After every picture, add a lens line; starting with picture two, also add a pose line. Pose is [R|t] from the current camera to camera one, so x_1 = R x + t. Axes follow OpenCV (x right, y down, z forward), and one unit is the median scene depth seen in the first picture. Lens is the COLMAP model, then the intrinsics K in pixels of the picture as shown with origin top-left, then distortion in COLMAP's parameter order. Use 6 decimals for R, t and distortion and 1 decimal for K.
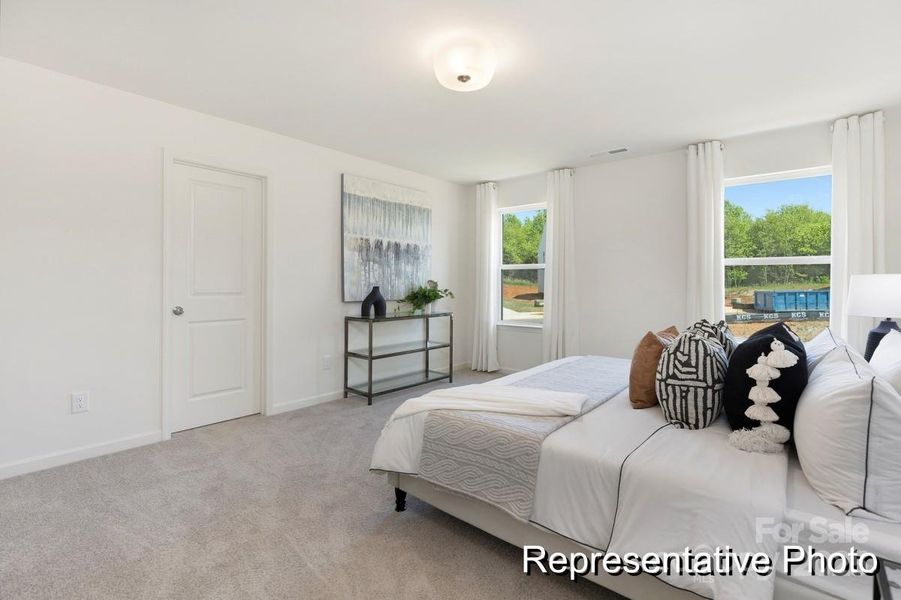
lens RADIAL K [[419.7, 0, 448.9], [0, 419.7, 284.6], [0, 0, 1]] dist [-0.001017, 0.000163]
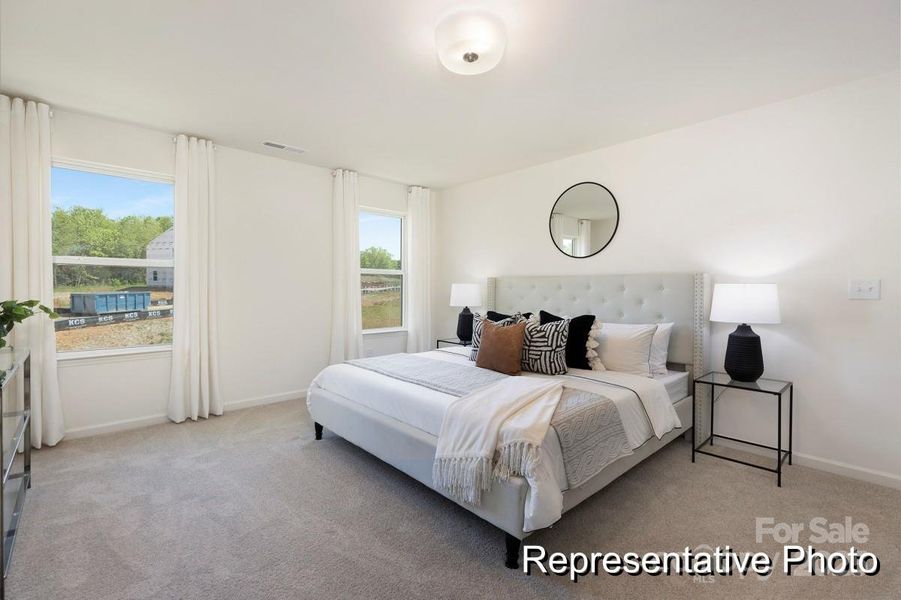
lens RADIAL K [[403.4, 0, 444.1], [0, 403.4, 295.1], [0, 0, 1]] dist [-0.001976, -0.000215]
pose [[0.133342, -0.020889, 0.990850, -0.070860], [-0.000285, 0.999777, 0.021115, -0.000845], [-0.991070, -0.003098, 0.133306, 0.081068]]
